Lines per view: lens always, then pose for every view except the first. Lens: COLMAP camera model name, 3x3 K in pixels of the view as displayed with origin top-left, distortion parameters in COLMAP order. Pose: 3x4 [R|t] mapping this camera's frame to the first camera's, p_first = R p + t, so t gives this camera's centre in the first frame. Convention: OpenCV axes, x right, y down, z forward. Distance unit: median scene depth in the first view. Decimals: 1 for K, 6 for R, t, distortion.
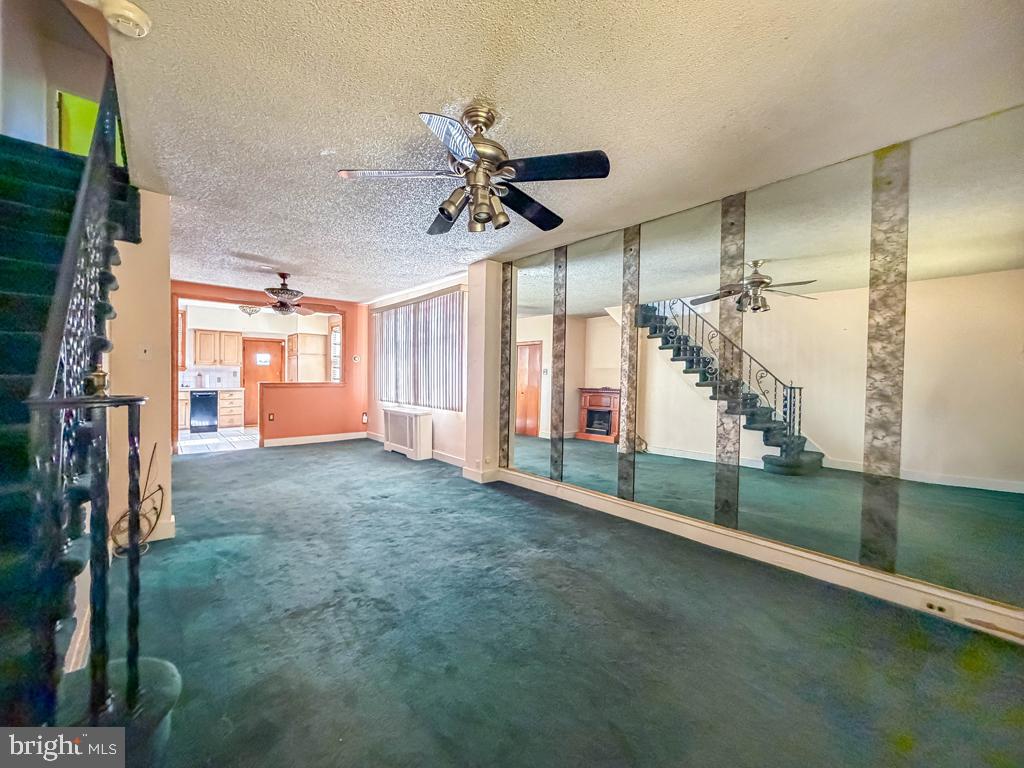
lens RADIAL K [[424.4, 0, 505.3], [0, 424.4, 381.2], [0, 0, 1]] dist [-0.000444, -0.001357]
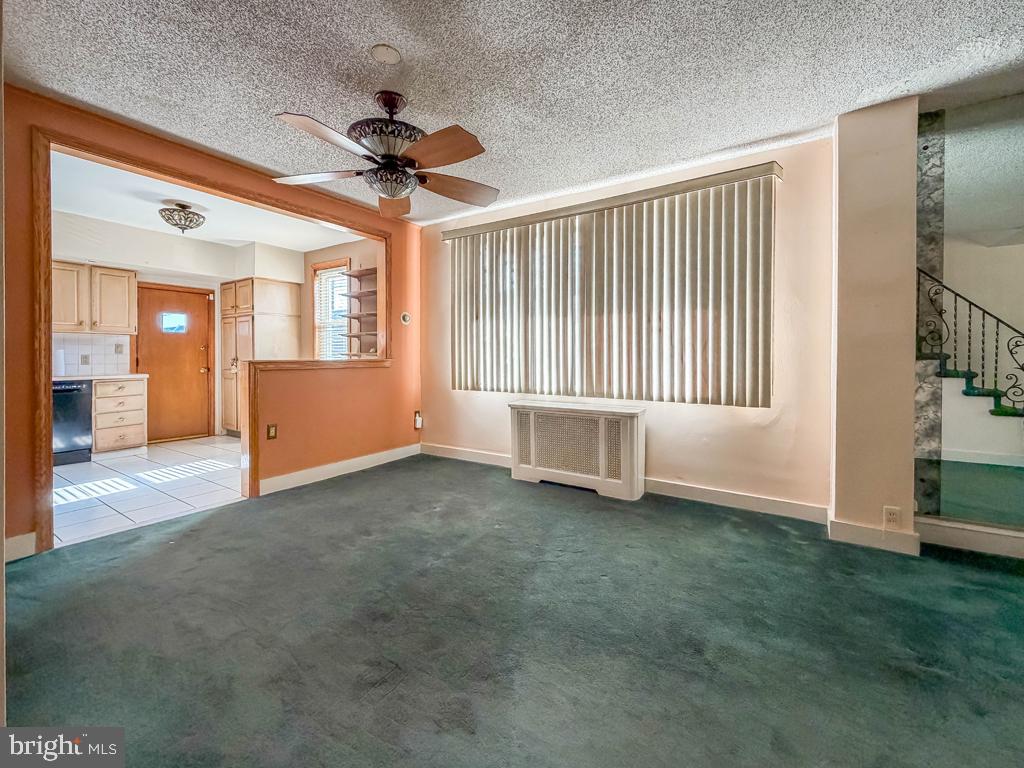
lens RADIAL K [[424.4, 0, 507.1], [0, 424.4, 361.3], [0, 0, 1]] dist [-0.000444, -0.001357]
pose [[0.955896, -0.015624, 0.293291, -0.402372], [0.015270, 0.999877, 0.003498, 0.005721], [-0.293310, 0.001135, 0.956017, 0.420960]]
